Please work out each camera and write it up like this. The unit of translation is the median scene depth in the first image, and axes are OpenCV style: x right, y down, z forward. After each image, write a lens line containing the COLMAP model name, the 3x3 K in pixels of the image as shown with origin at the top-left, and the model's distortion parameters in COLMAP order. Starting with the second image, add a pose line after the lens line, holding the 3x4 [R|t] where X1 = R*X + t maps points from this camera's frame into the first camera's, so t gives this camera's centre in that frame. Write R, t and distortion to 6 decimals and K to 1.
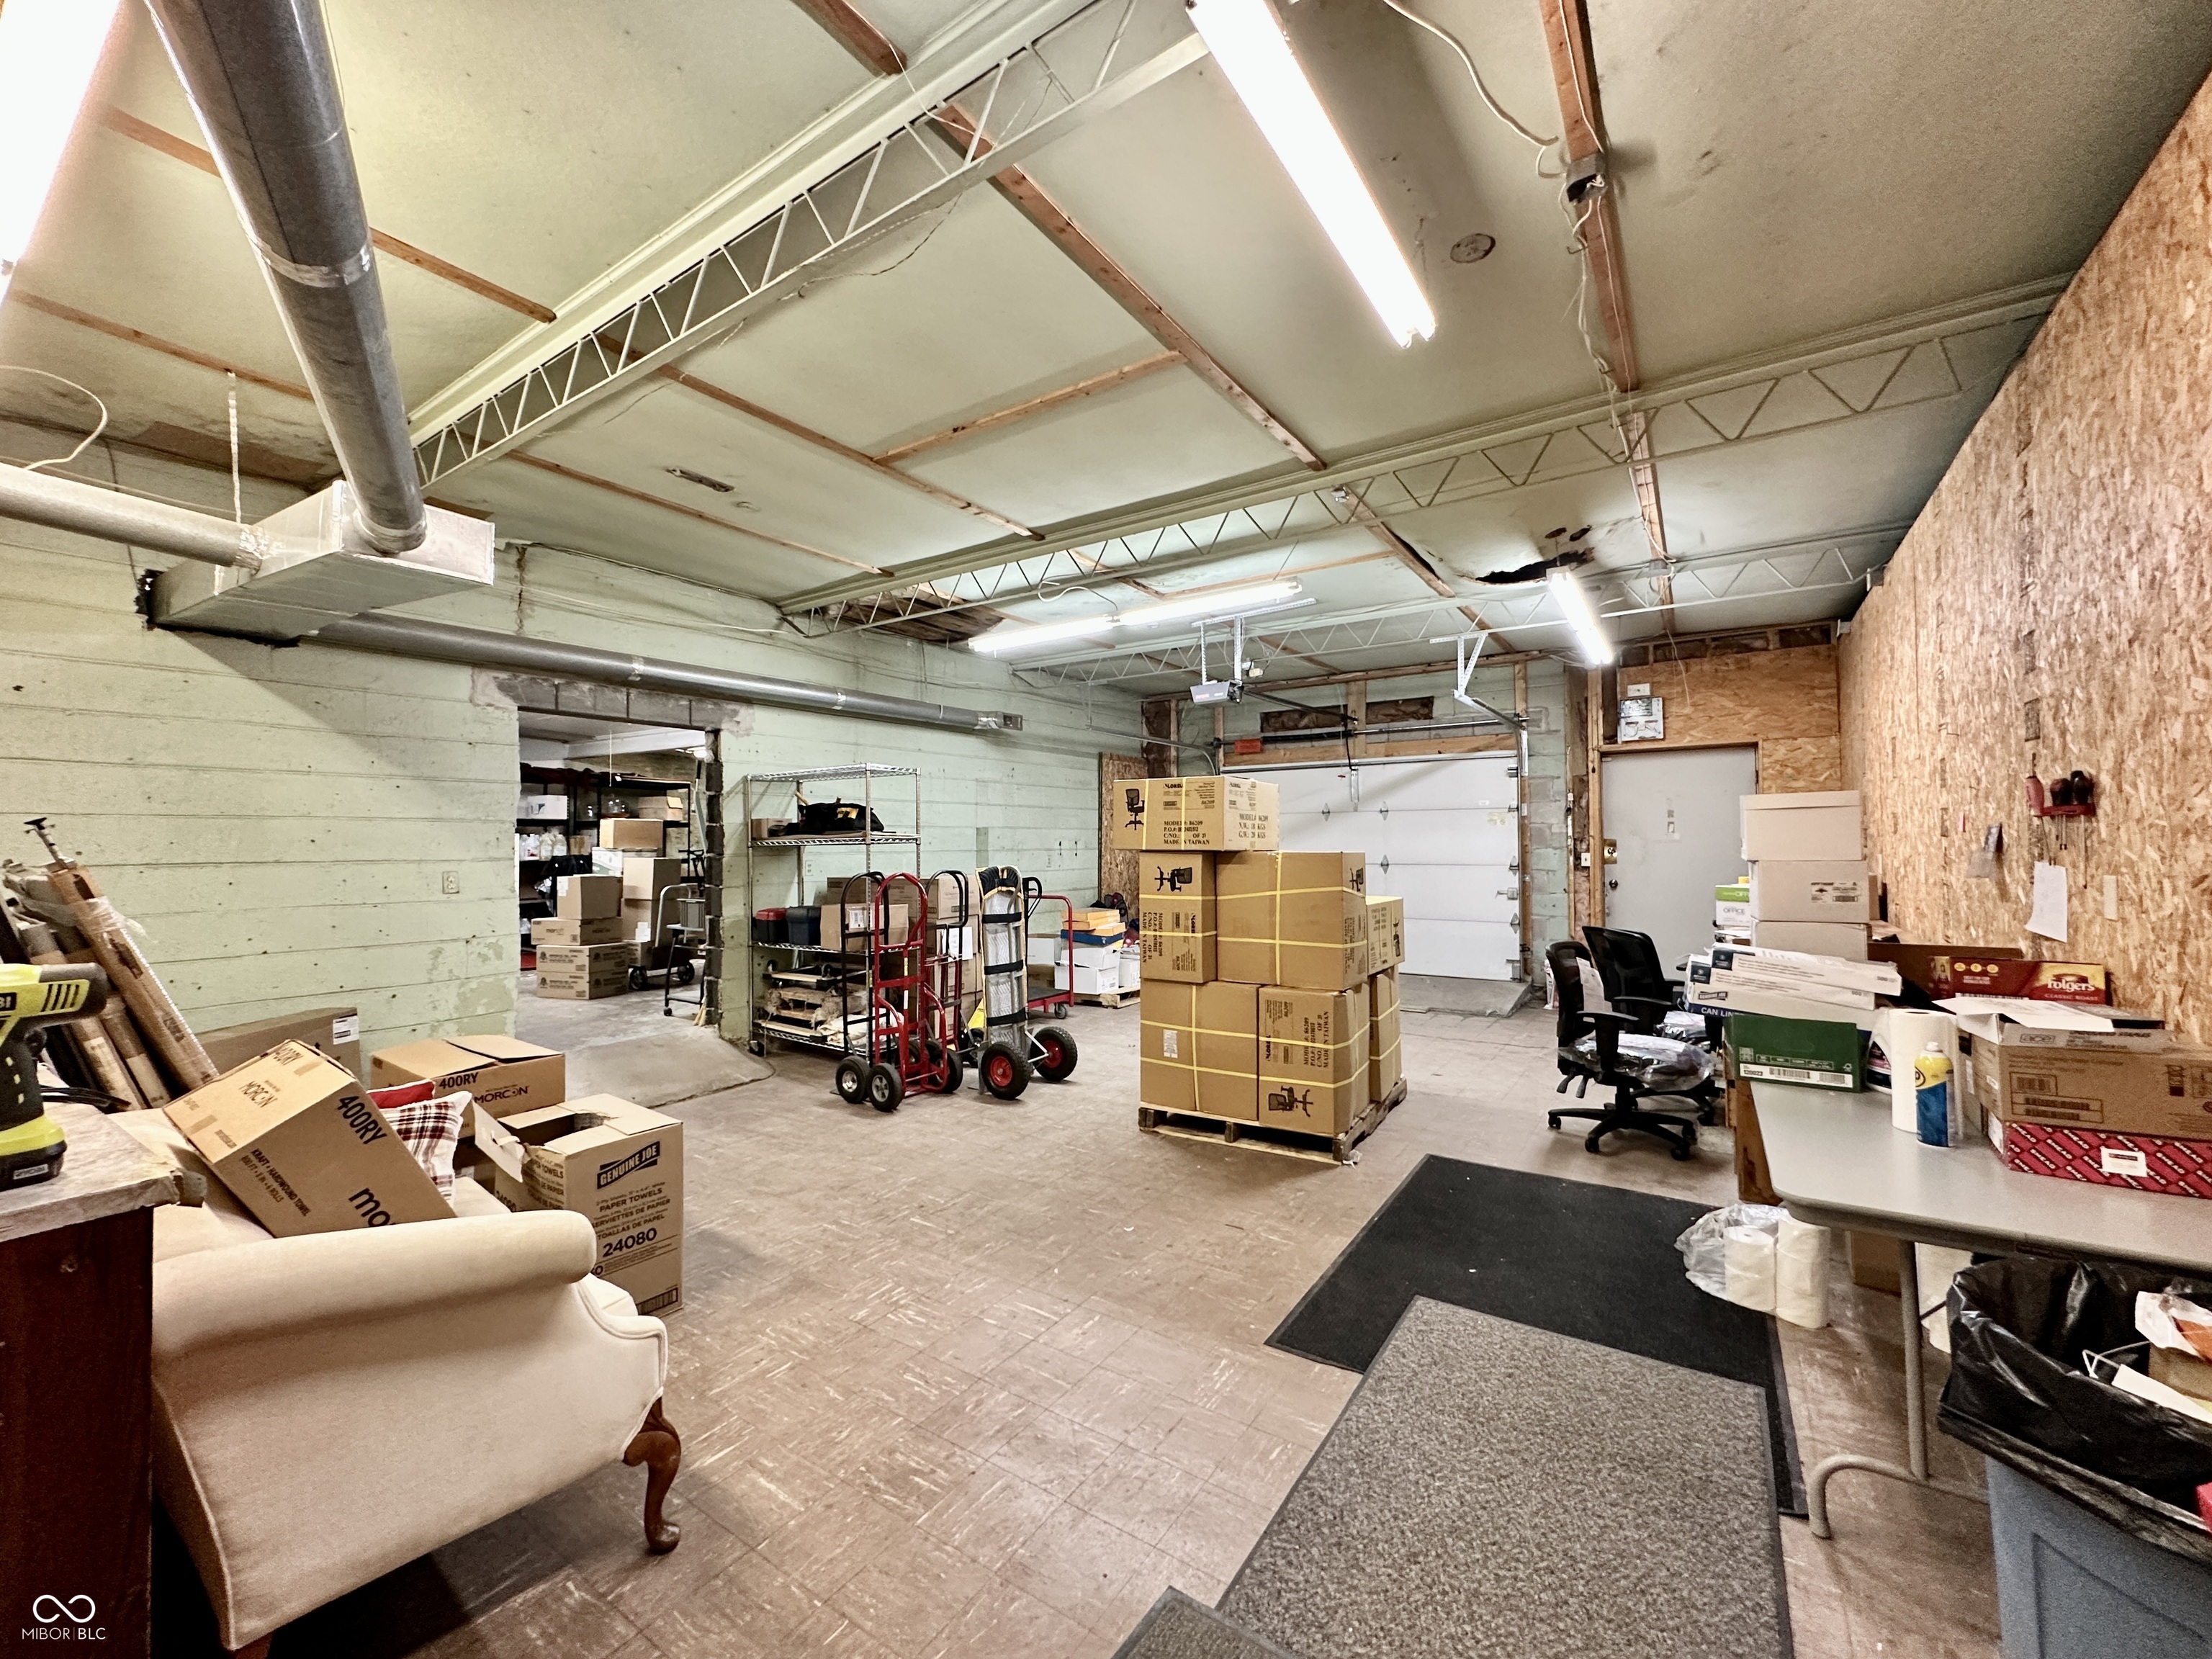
lens RADIAL K [[885.2, 0, 1101.2], [0, 885.2, 820.6], [0, 0, 1]] dist [0.000079, -0.000007]
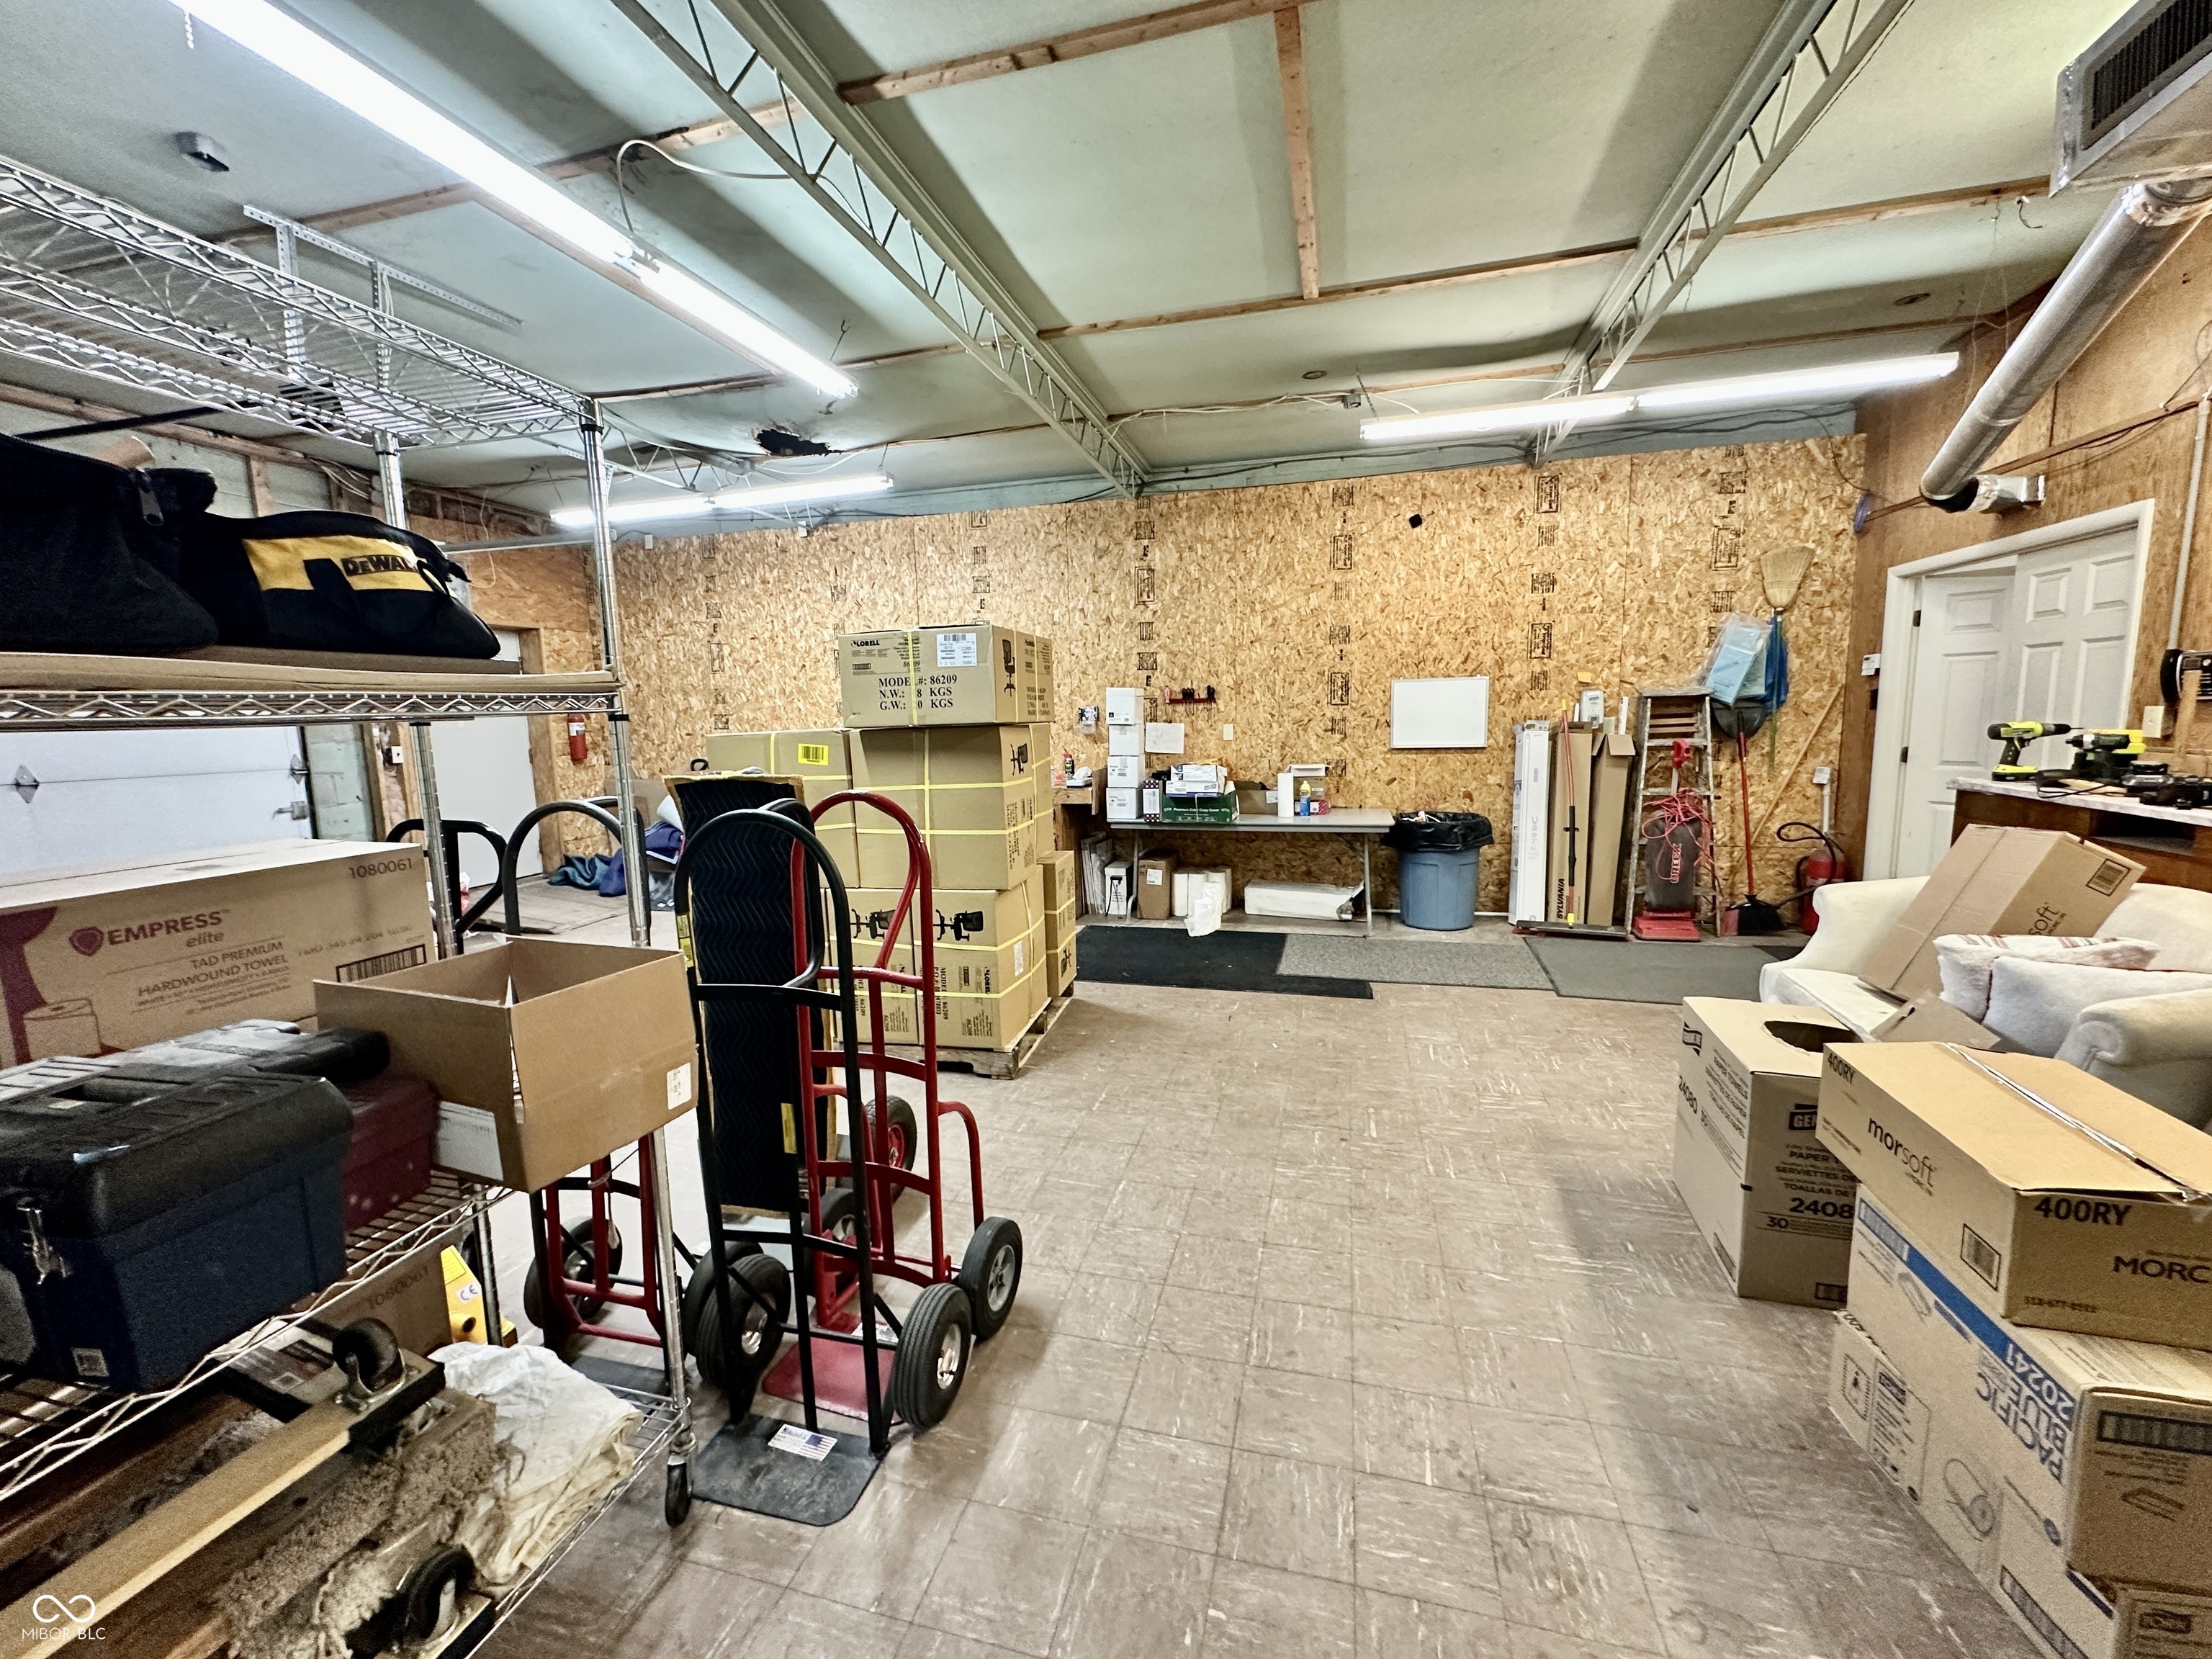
lens RADIAL K [[885.2, 0, 1107.1], [0, 885.2, 832.2], [0, 0, 1]] dist [0.000079, -0.000007]
pose [[-0.333078, -0.111010, 0.936342, -0.826535], [0.001129, 0.992998, 0.118129, 0.042304], [-0.942899, 0.040403, -0.330620, 1.380787]]
